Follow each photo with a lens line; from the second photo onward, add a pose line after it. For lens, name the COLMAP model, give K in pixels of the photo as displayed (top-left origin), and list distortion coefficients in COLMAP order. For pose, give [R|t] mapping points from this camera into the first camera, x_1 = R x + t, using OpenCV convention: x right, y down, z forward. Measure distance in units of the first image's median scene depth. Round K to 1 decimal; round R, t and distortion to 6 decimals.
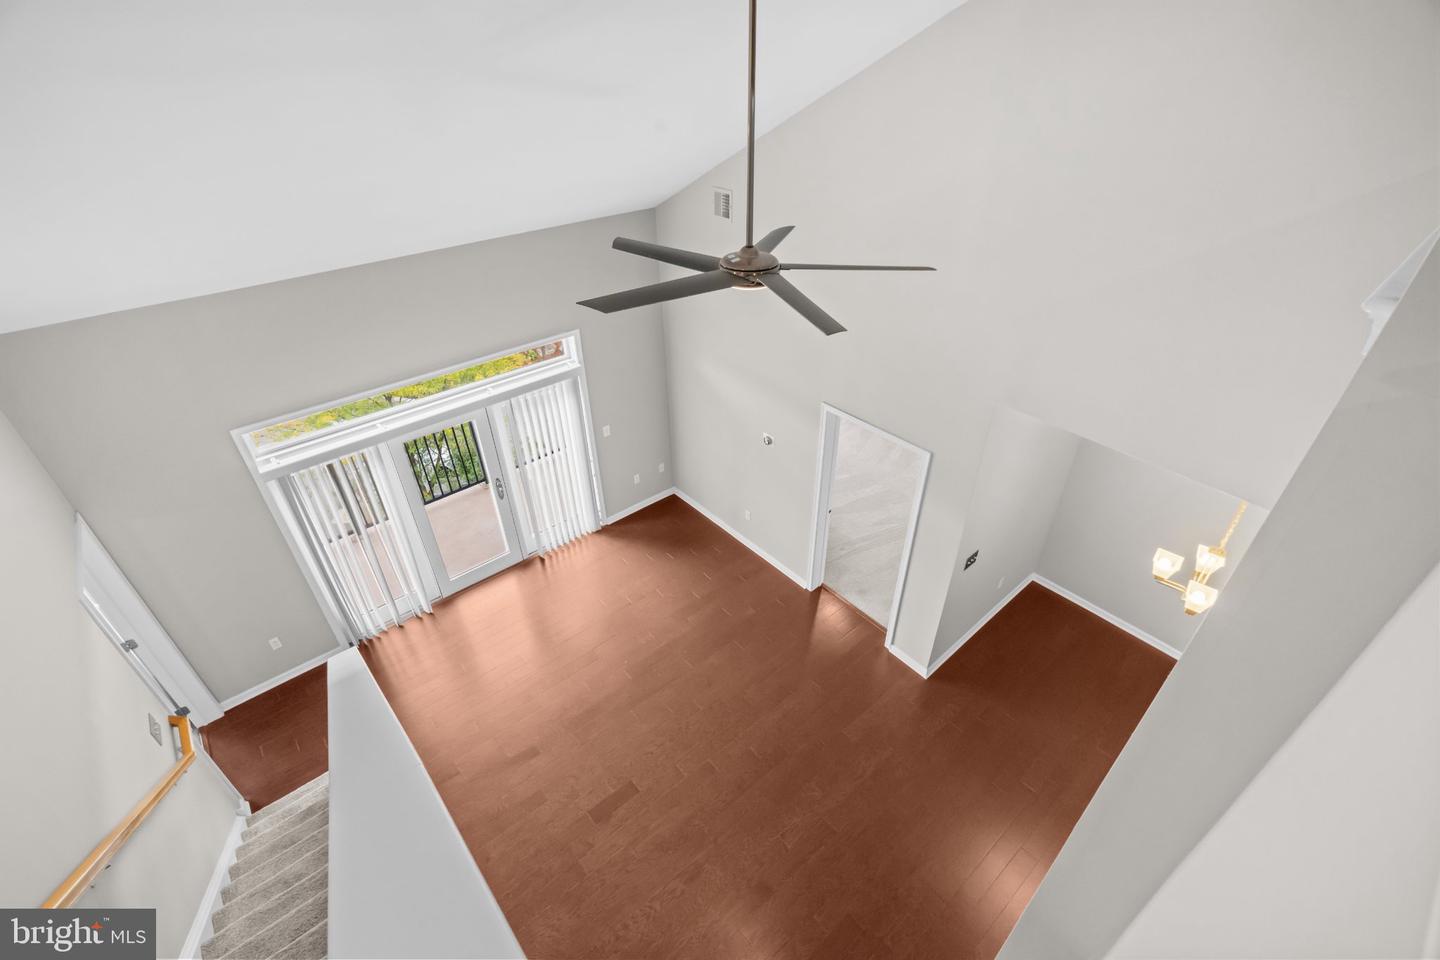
lens RADIAL K [[648.9, 0, 706.1], [0, 648.9, 494.8], [0, 0, 1]] dist [-0.007196, 0.003542]
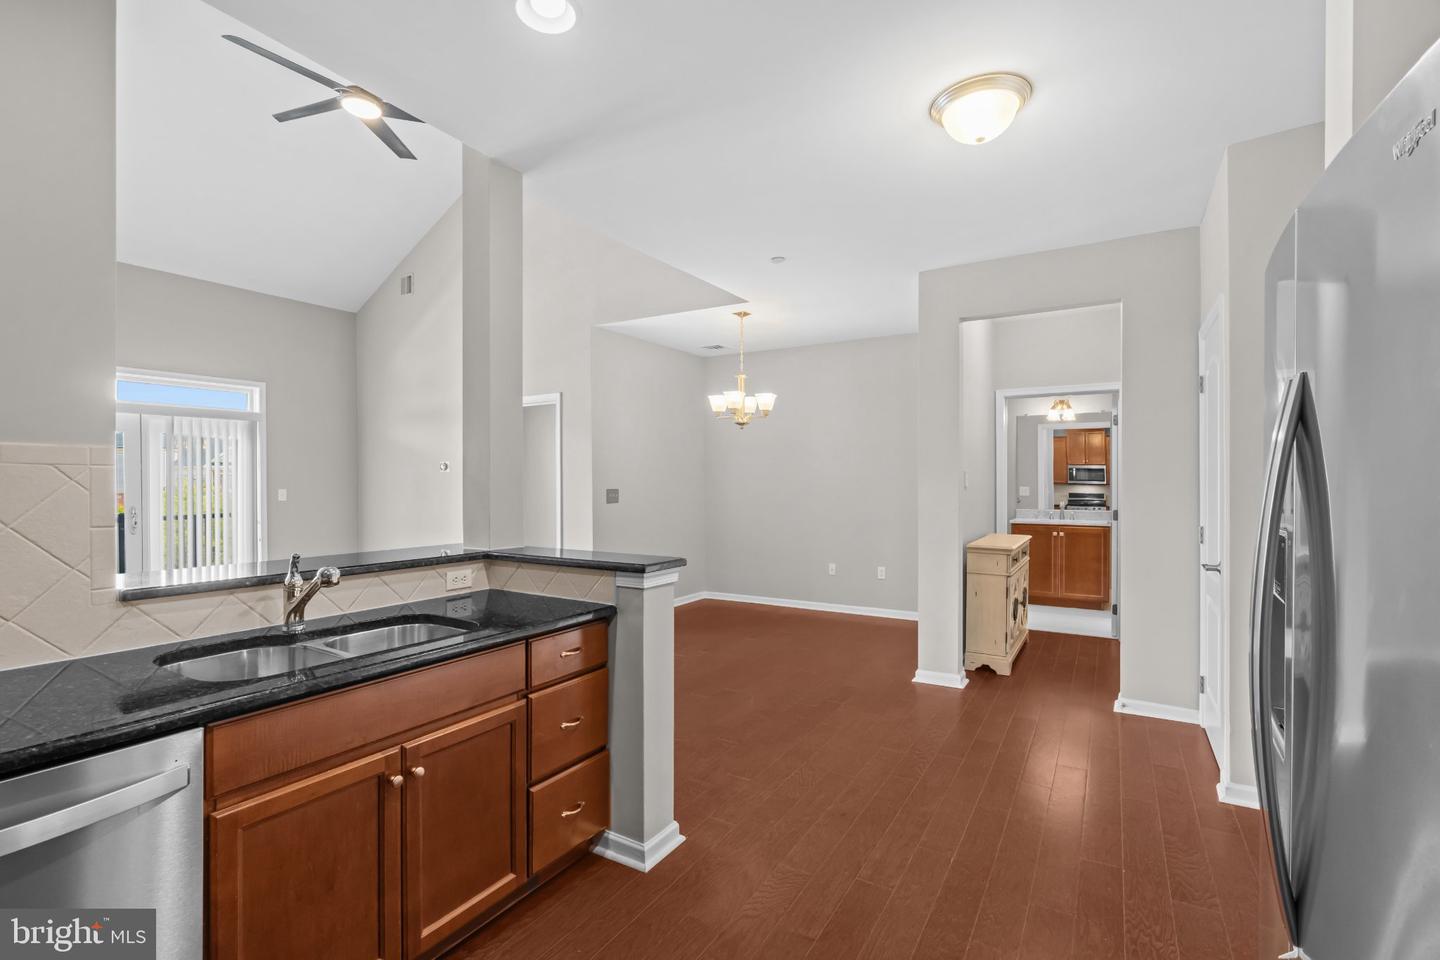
lens RADIAL K [[648.9, 0, 724.7], [0, 648.9, 479.3], [0, 0, 1]] dist [-0.007196, 0.003542]
pose [[0.940140, 0.021481, 0.340110, 0.169294], [0.182078, 0.811962, -0.554585, 0.637372], [-0.288070, 0.583314, 0.759447, 0.023869]]
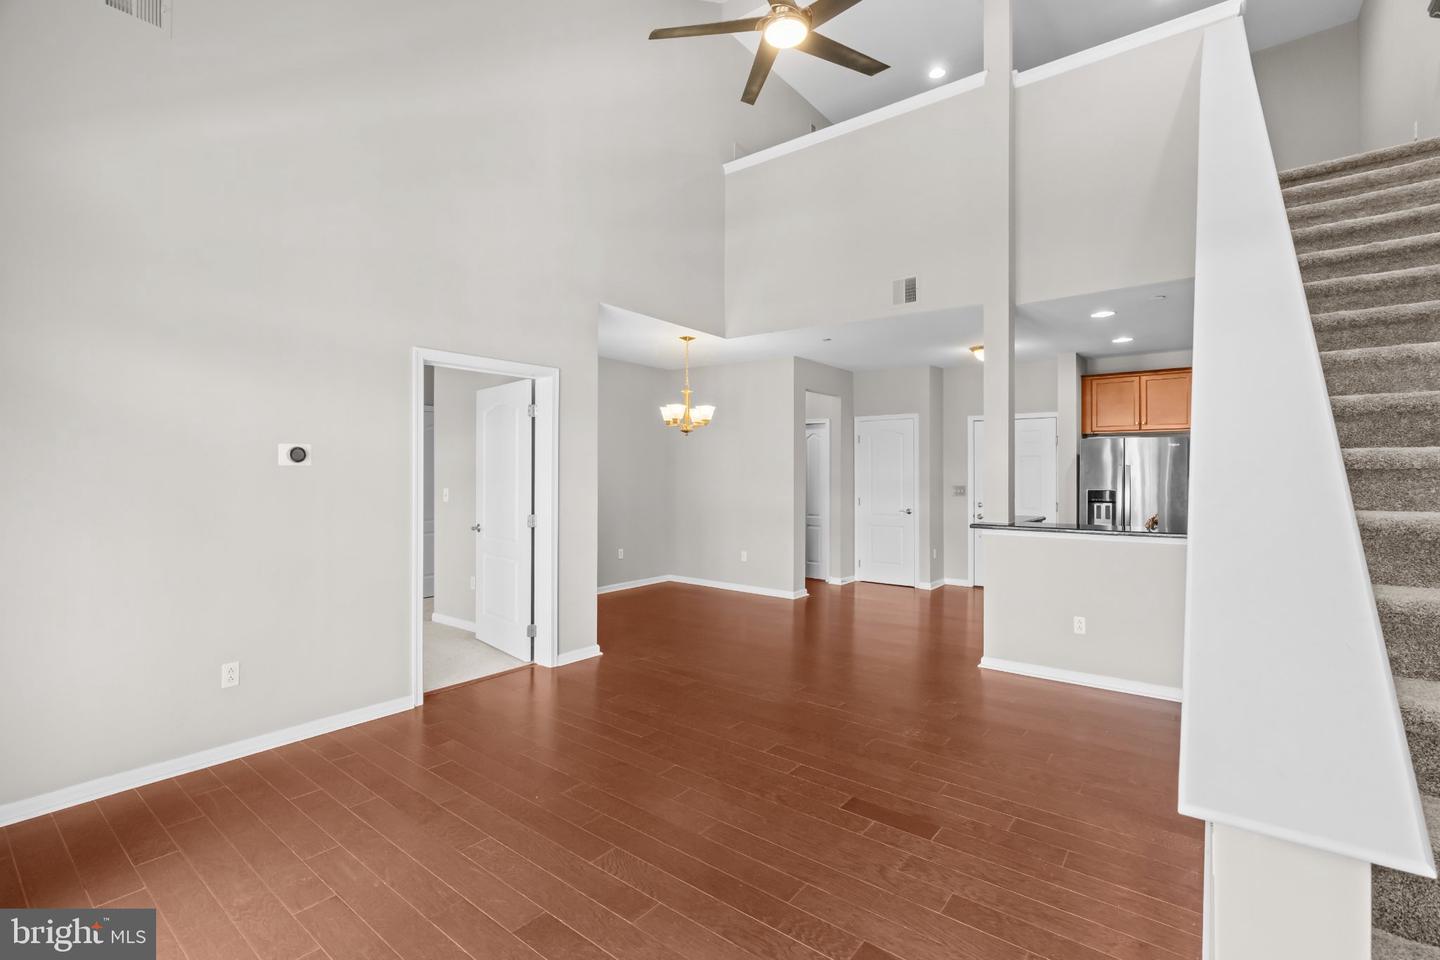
lens RADIAL K [[648.9, 0, 712.7], [0, 648.9, 467.3], [0, 0, 1]] dist [-0.007196, 0.003542]
pose [[-0.201110, 0.036127, 0.978902, -0.514186], [0.575941, 0.812705, 0.088330, 0.075731], [-0.792368, 0.581554, -0.184250, 0.825767]]
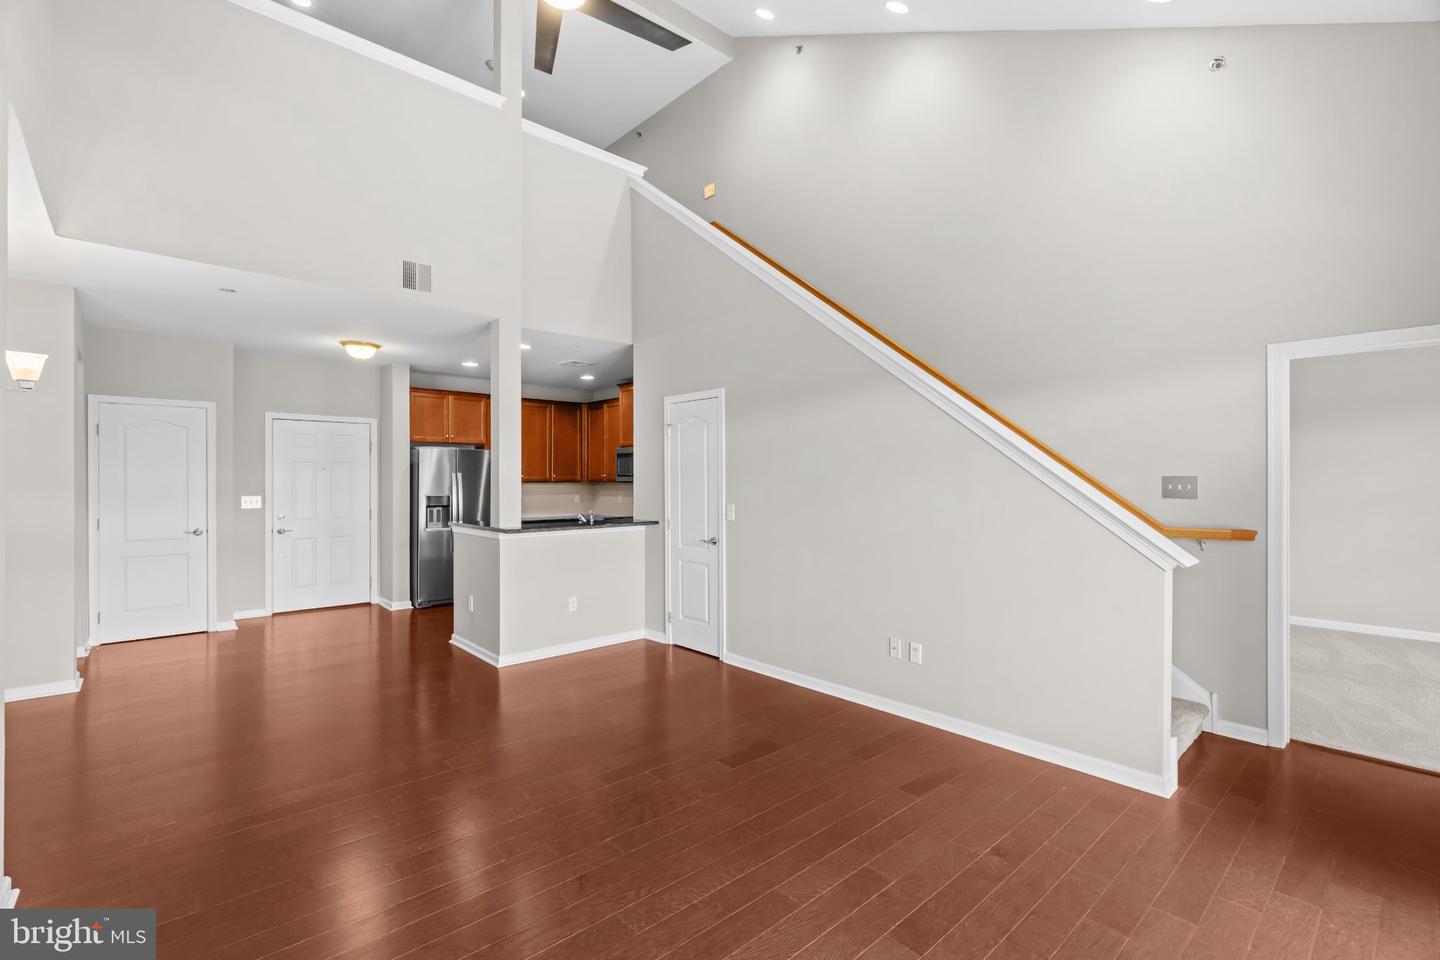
lens RADIAL K [[648.9, 0, 715.8], [0, 648.9, 478.1], [0, 0, 1]] dist [-0.007196, 0.003542]
pose [[-0.999077, 0.028494, -0.032156, -0.062447], [0.004333, 0.811444, 0.584414, -0.140159], [0.042745, 0.583736, -0.810818, 1.098114]]
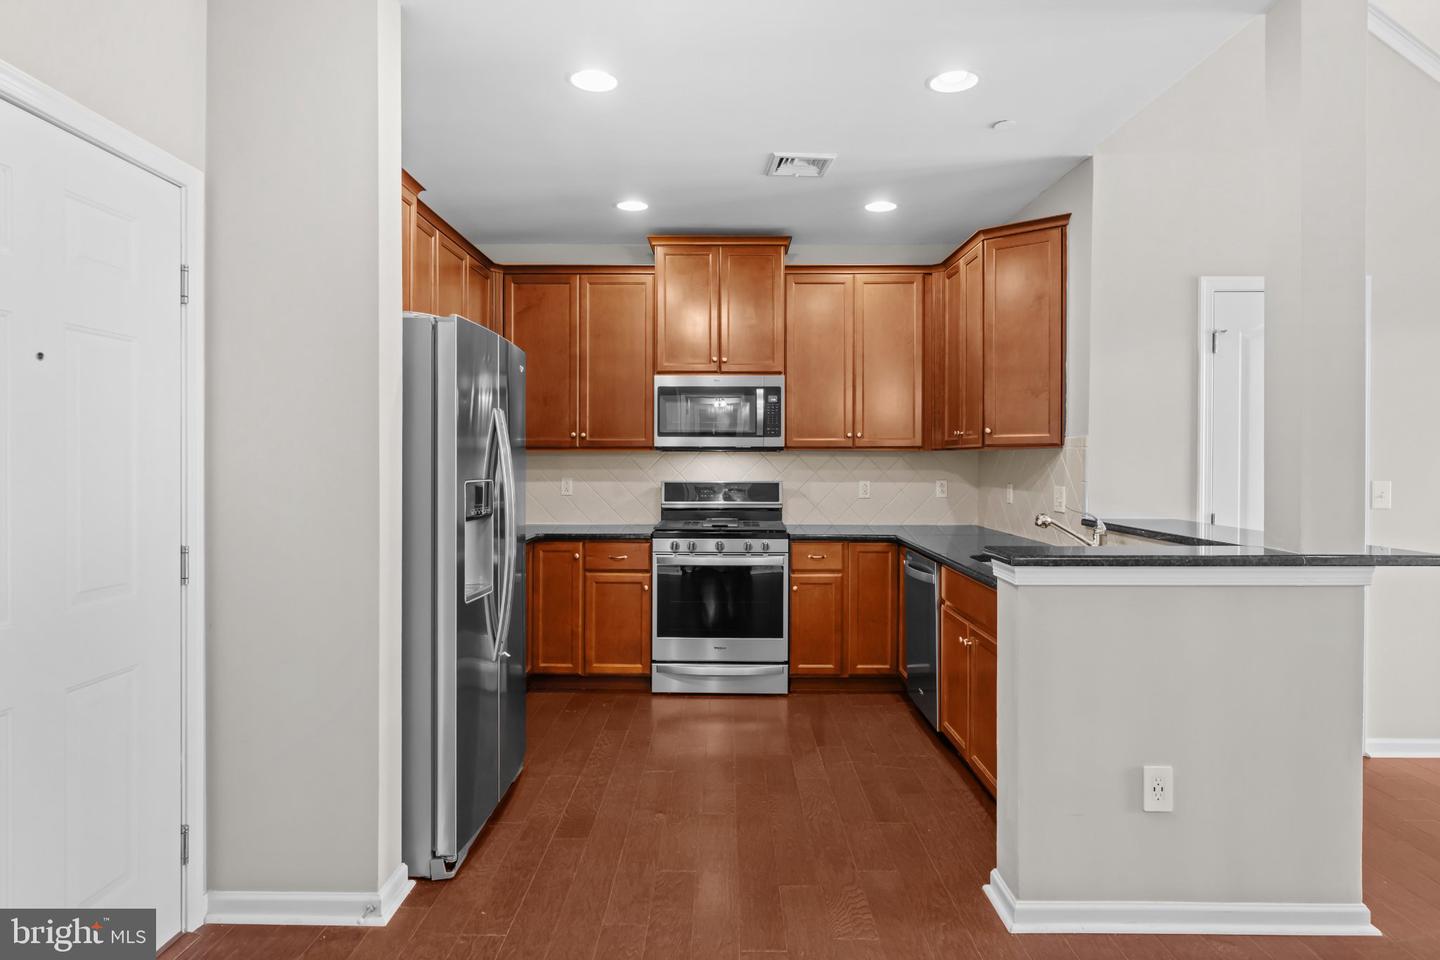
lens RADIAL K [[823.6, 0, 716.2], [0, 823.6, 466.8], [0, 0, 1]] dist [-0.001066, 0.003693]
pose [[-0.646485, 0.033068, -0.762210, 0.665191], [-0.431943, 0.807652, 0.401402, 0.328845], [0.628874, 0.588732, -0.507851, 0.445093]]
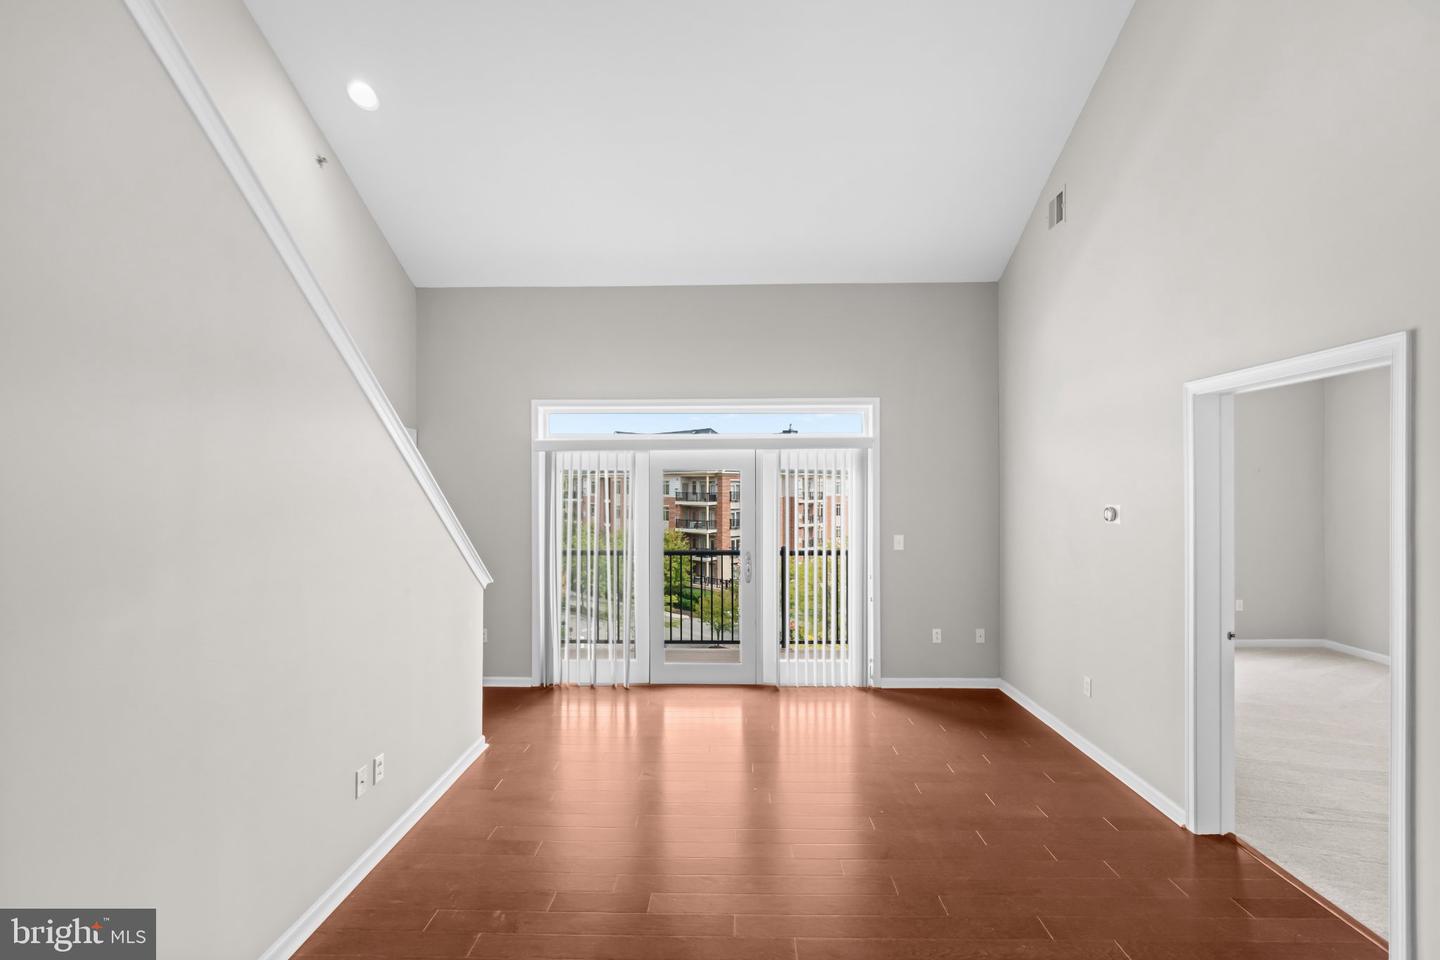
lens RADIAL K [[648.9, 0, 714.0], [0, 648.9, 491.1], [0, 0, 1]] dist [-0.007196, 0.003542]
pose [[0.751228, 0.029452, -0.659386, 0.212511], [-0.404780, 0.809649, -0.424996, 0.303571], [0.521354, 0.586175, 0.620152, 0.415761]]
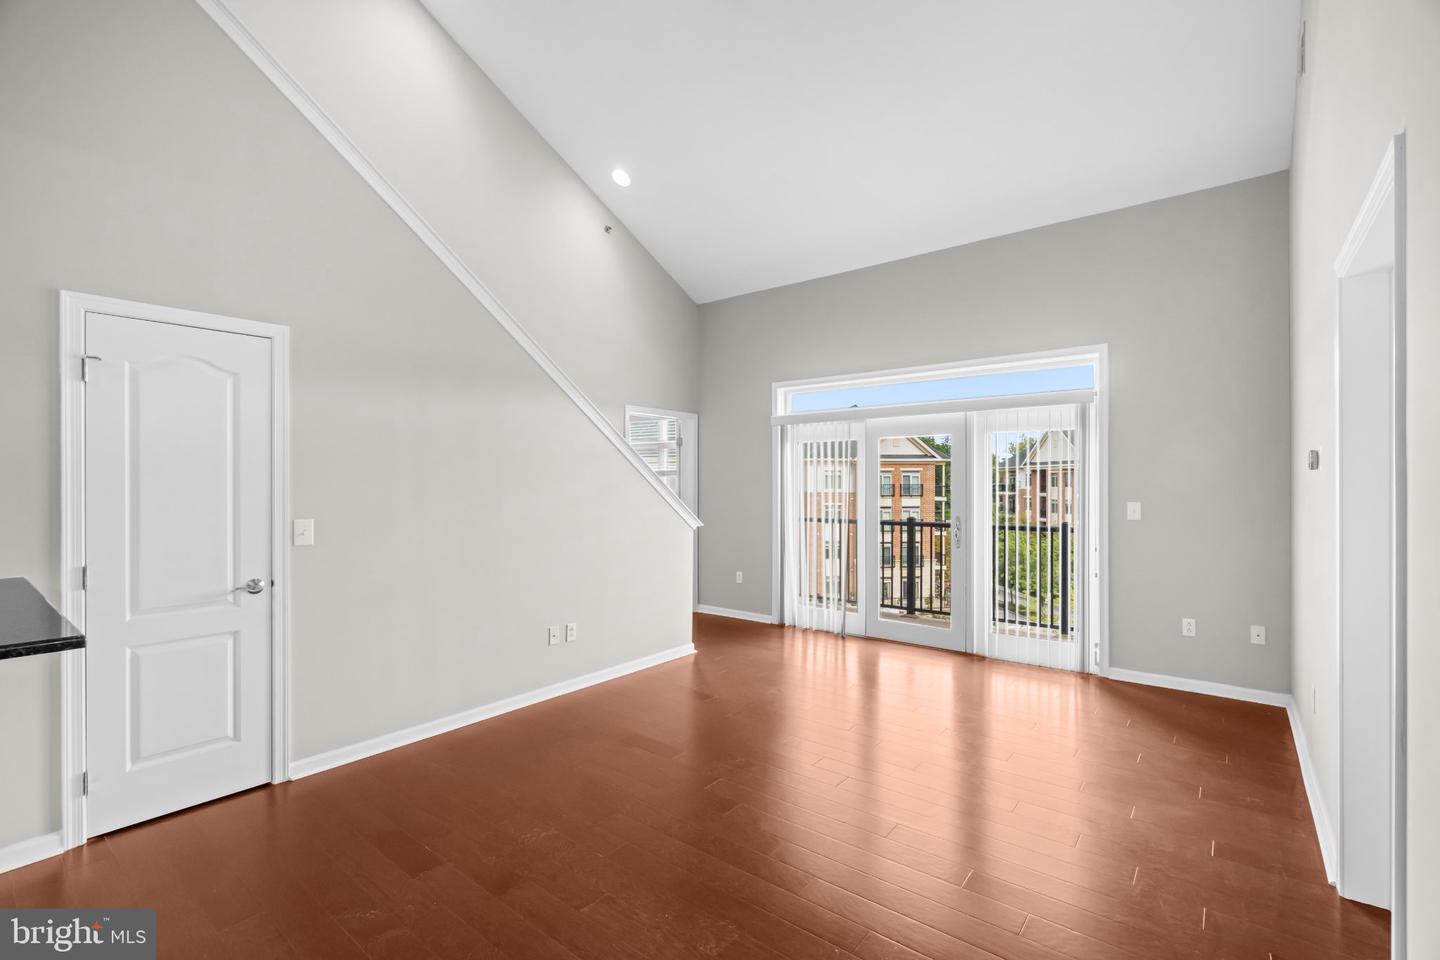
lens RADIAL K [[648.9, 0, 716.7], [0, 648.9, 483.3], [0, 0, 1]] dist [-0.007196, 0.003542]
pose [[0.196115, 0.031110, -0.980087, 0.452727], [-0.578586, 0.810635, -0.090043, 0.203891], [0.791692, 0.584724, 0.176978, 0.601620]]
